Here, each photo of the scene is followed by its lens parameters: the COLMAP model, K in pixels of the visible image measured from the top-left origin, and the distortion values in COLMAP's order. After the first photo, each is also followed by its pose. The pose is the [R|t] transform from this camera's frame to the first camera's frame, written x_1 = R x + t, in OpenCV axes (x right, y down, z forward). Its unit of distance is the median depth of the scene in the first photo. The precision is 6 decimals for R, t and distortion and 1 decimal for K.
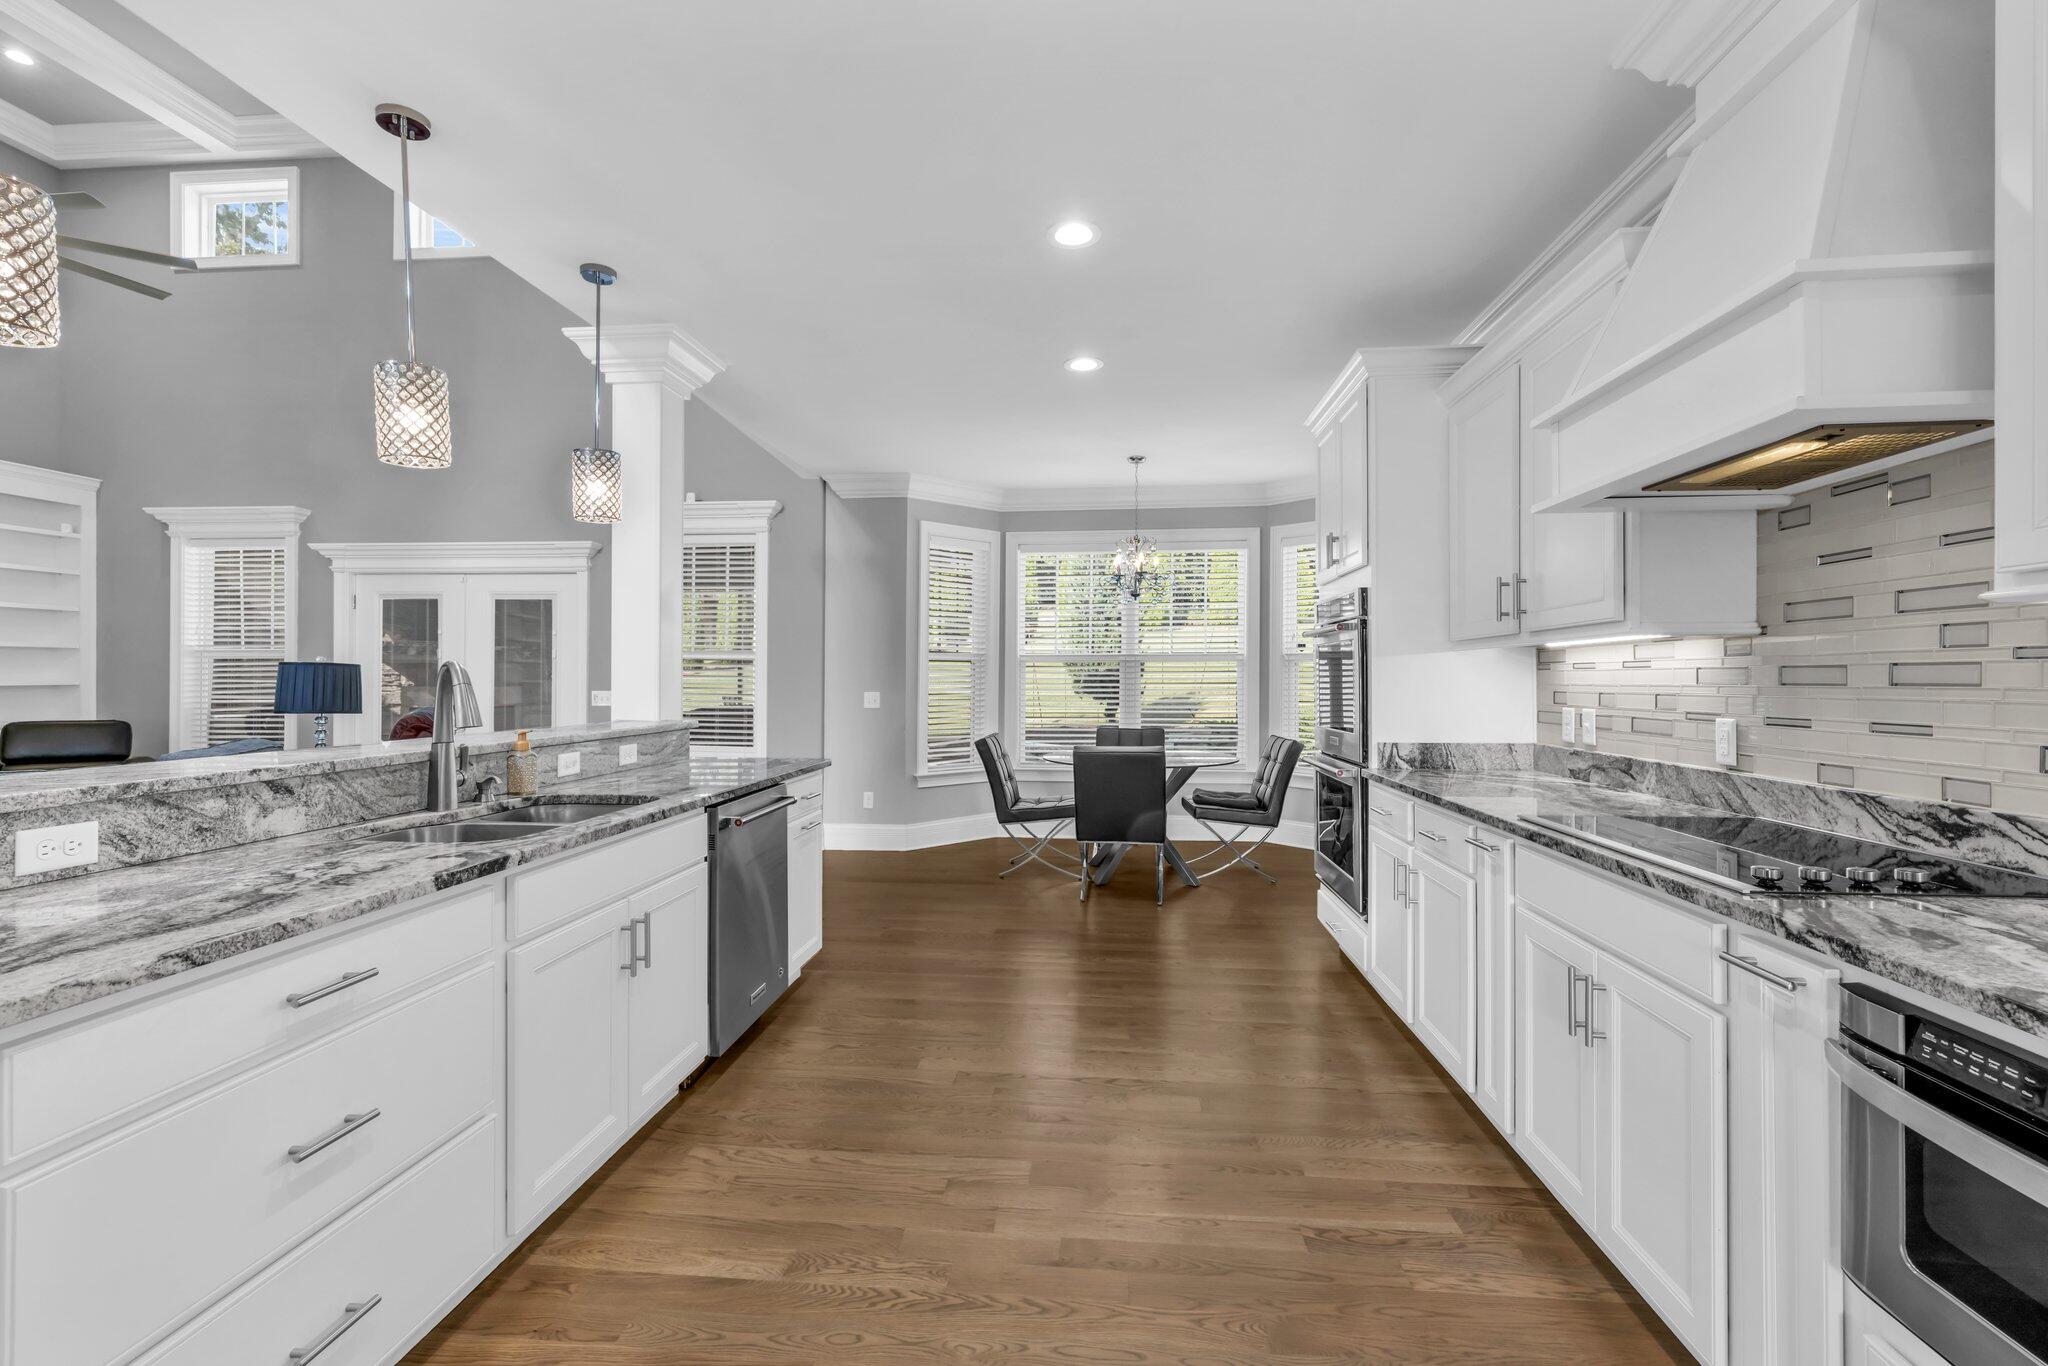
lens RADIAL K [[870.2, 0, 1034.8], [0, 870.2, 680.7], [0, 0, 1]] dist [-0.004166, 0.000151]
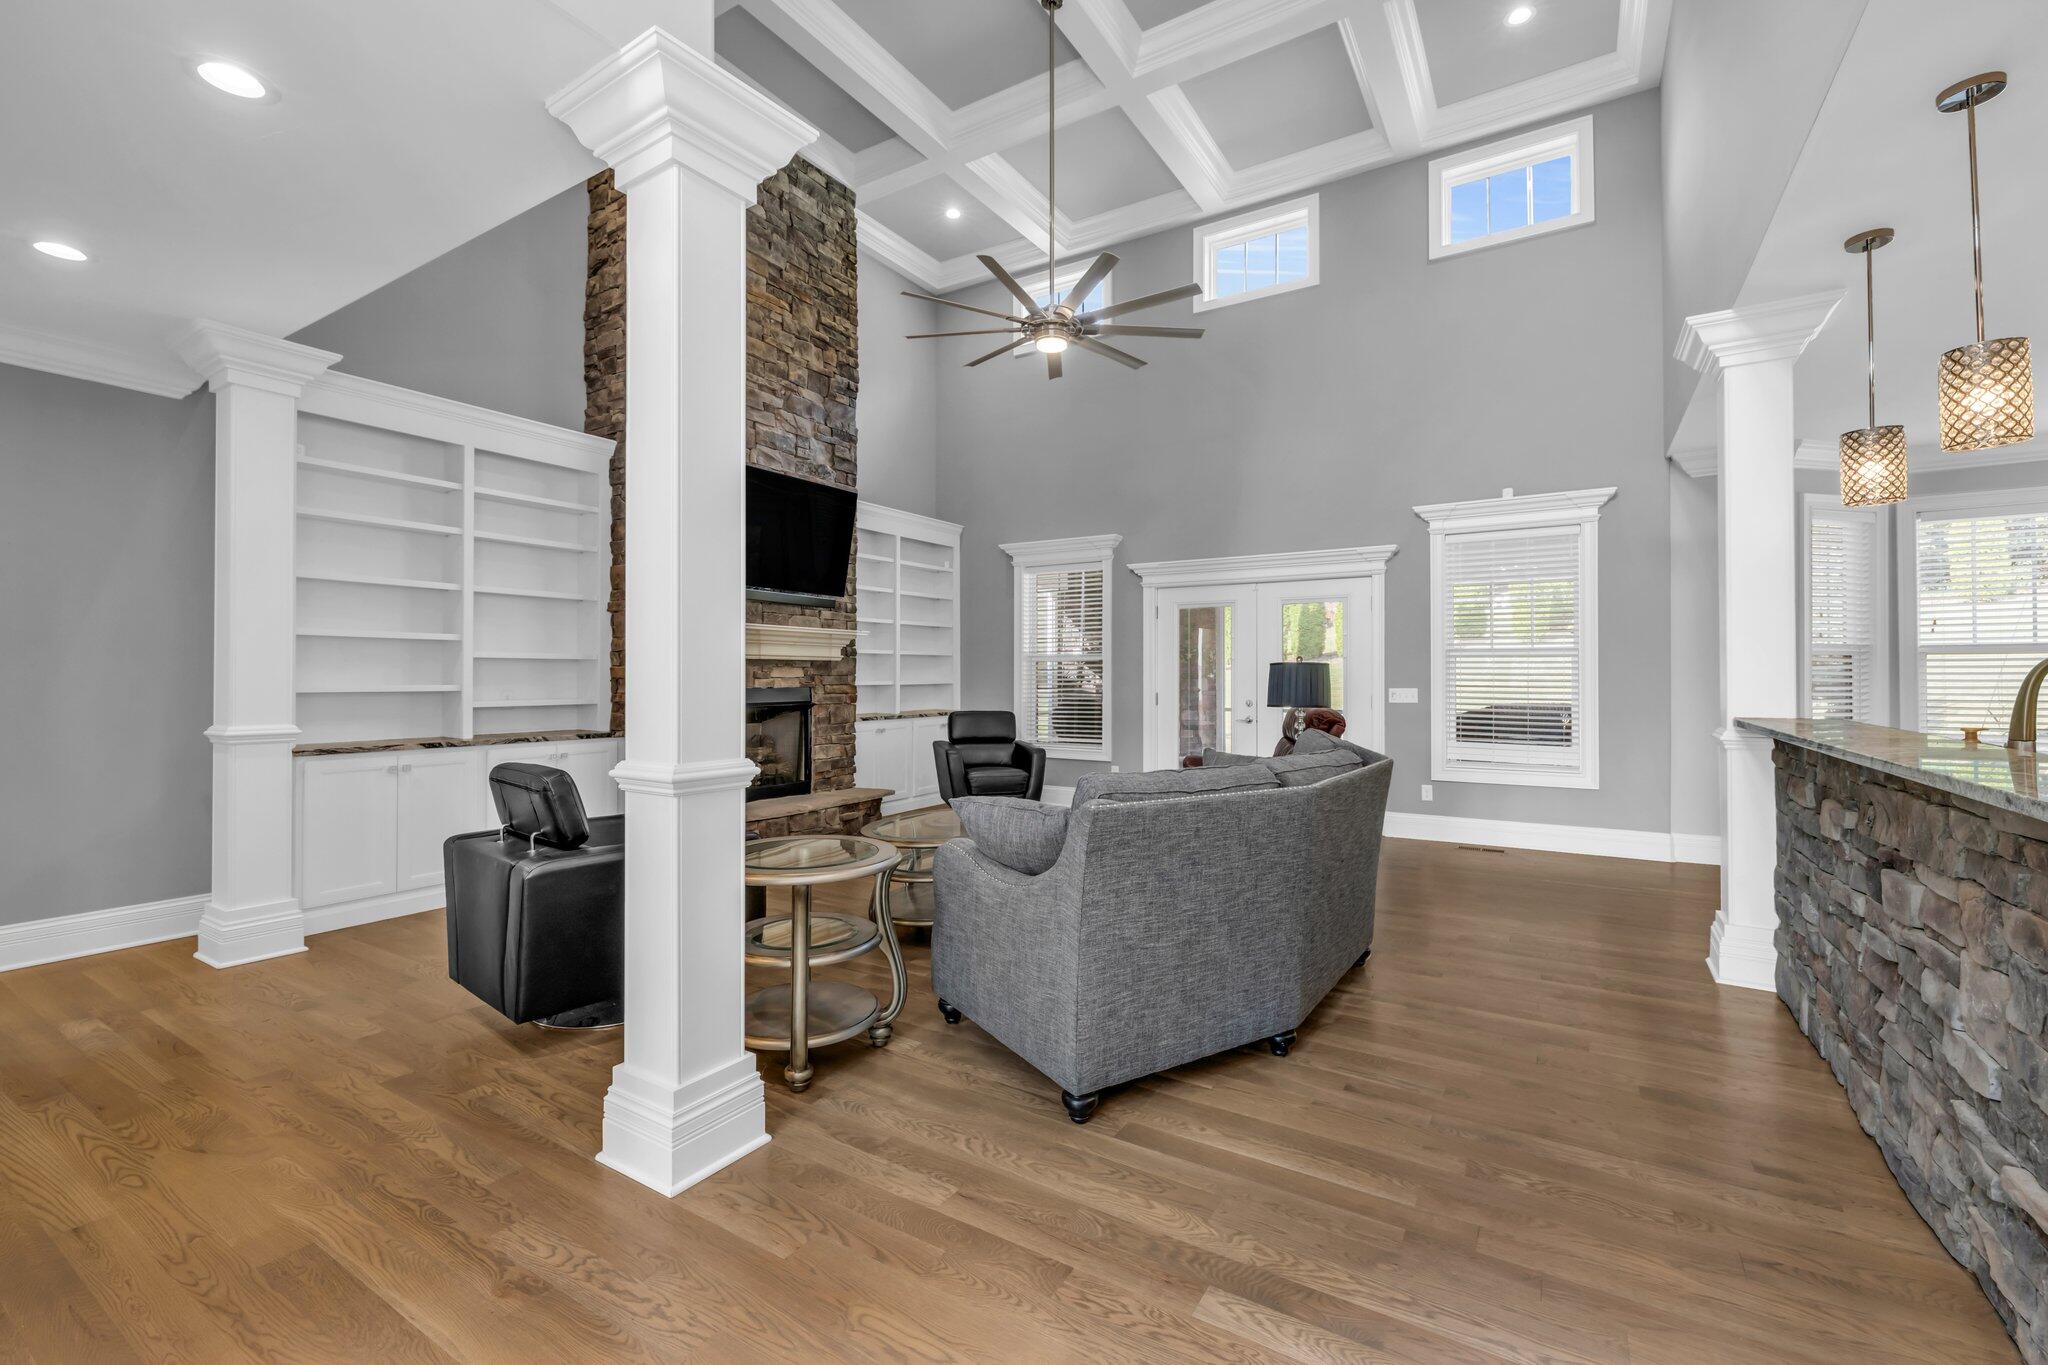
lens RADIAL K [[870.2, 0, 1024.6], [0, 870.2, 672.2], [0, 0, 1]] dist [-0.004166, 0.000151]
pose [[0.891990, -0.008039, -0.451984, -1.319284], [0.001794, 0.999897, -0.014245, 0.018849], [0.452052, 0.011896, 0.891912, -0.369138]]
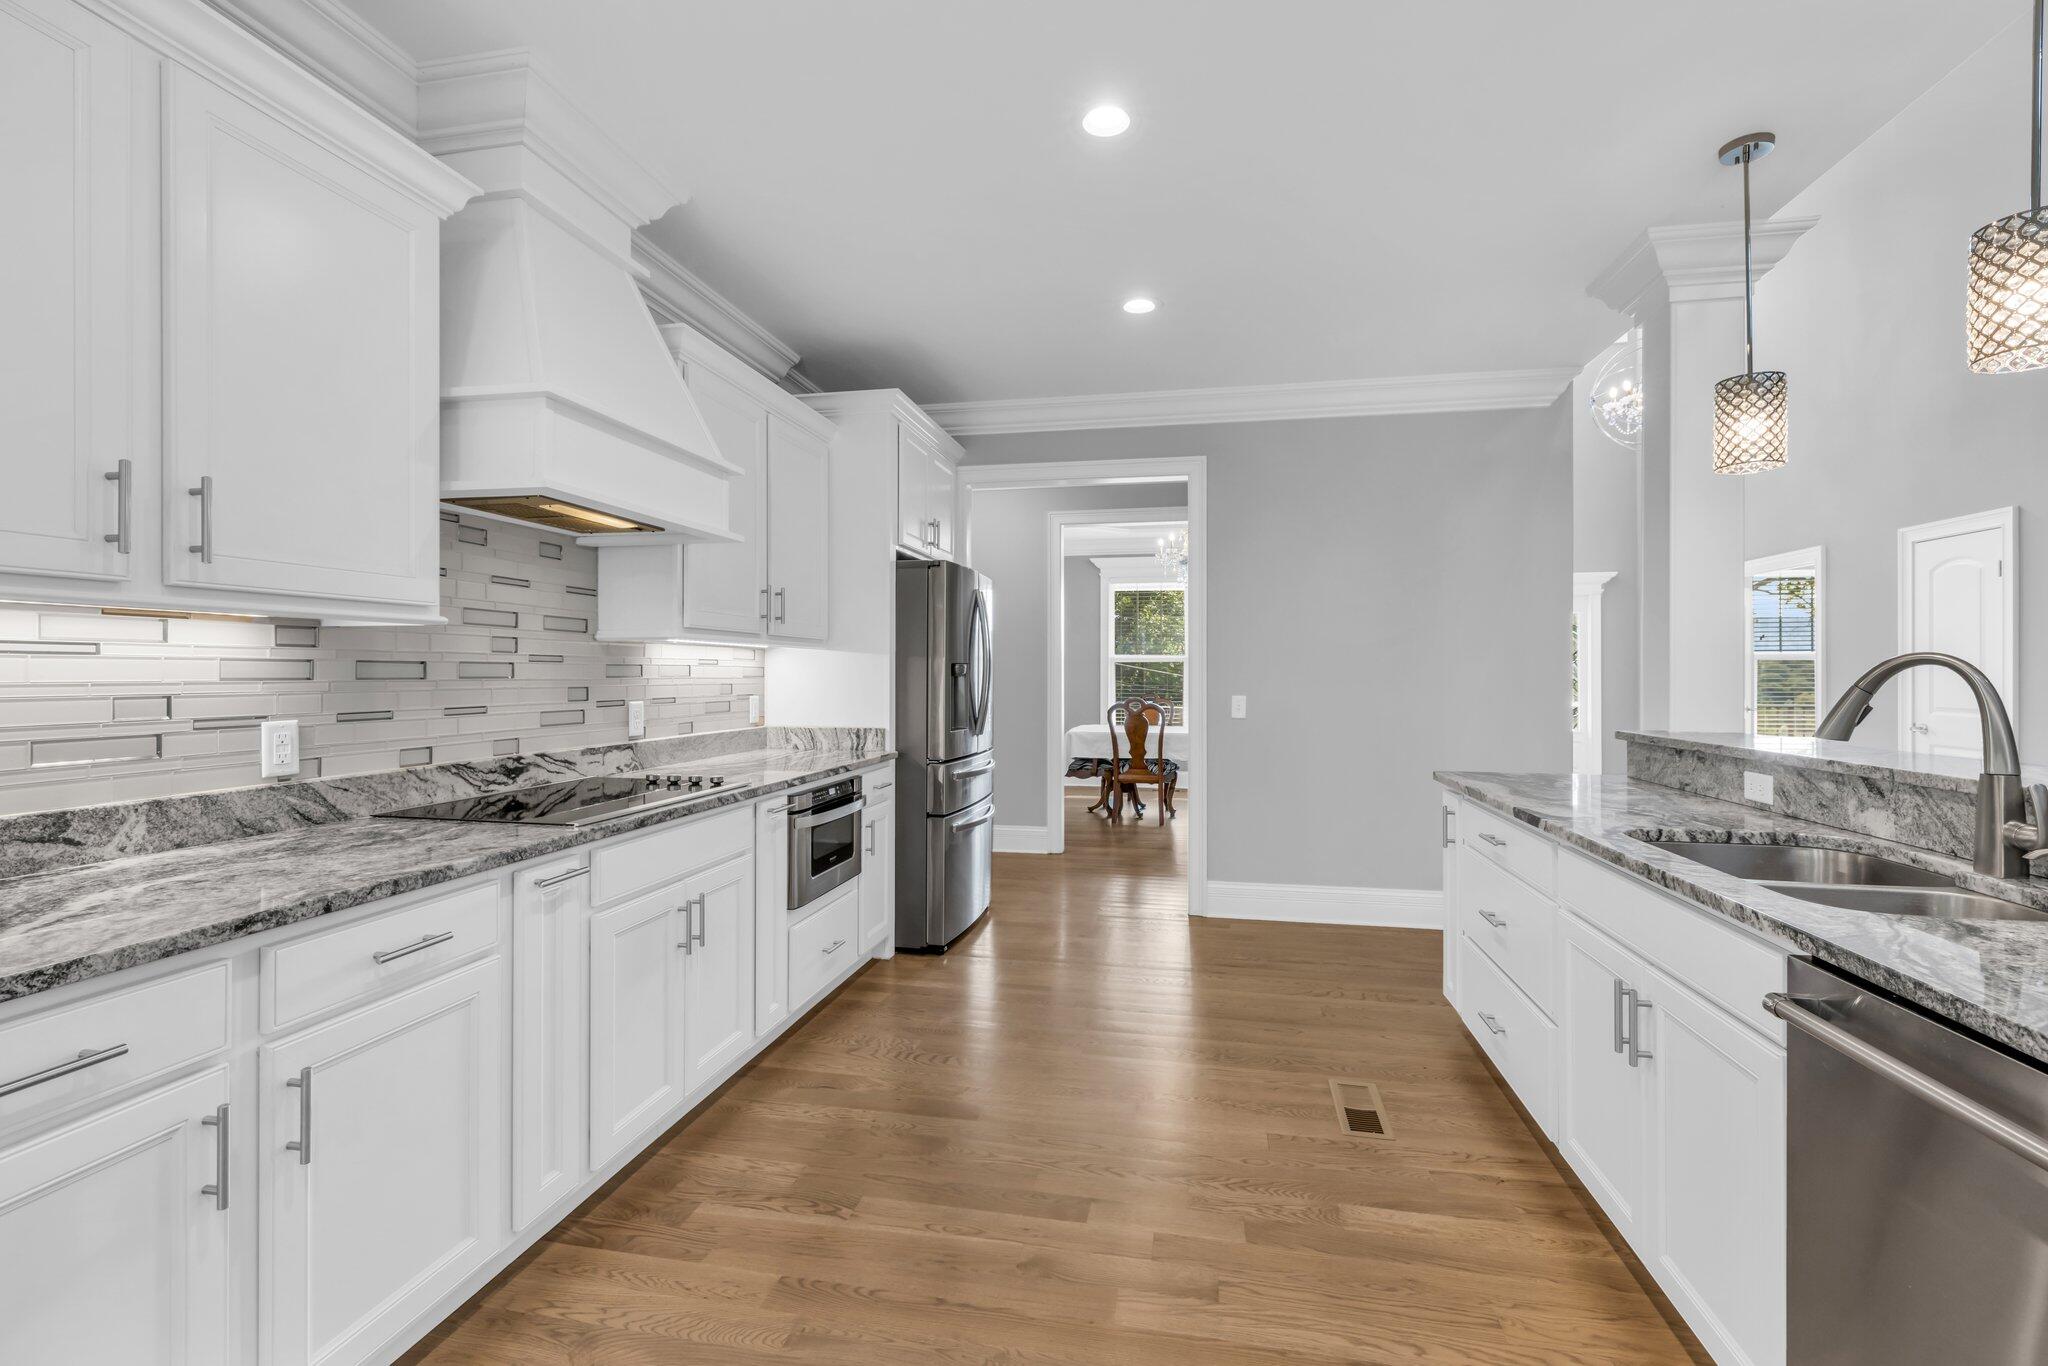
lens RADIAL K [[870.2, 0, 1031.6], [0, 870.2, 679.3], [0, 0, 1]] dist [-0.004166, 0.000151]
pose [[-0.993582, -0.003989, 0.113047, -0.017059], [-0.002901, 0.999948, 0.009789, -0.006955], [-0.113080, 0.009398, -0.993541, 1.881280]]
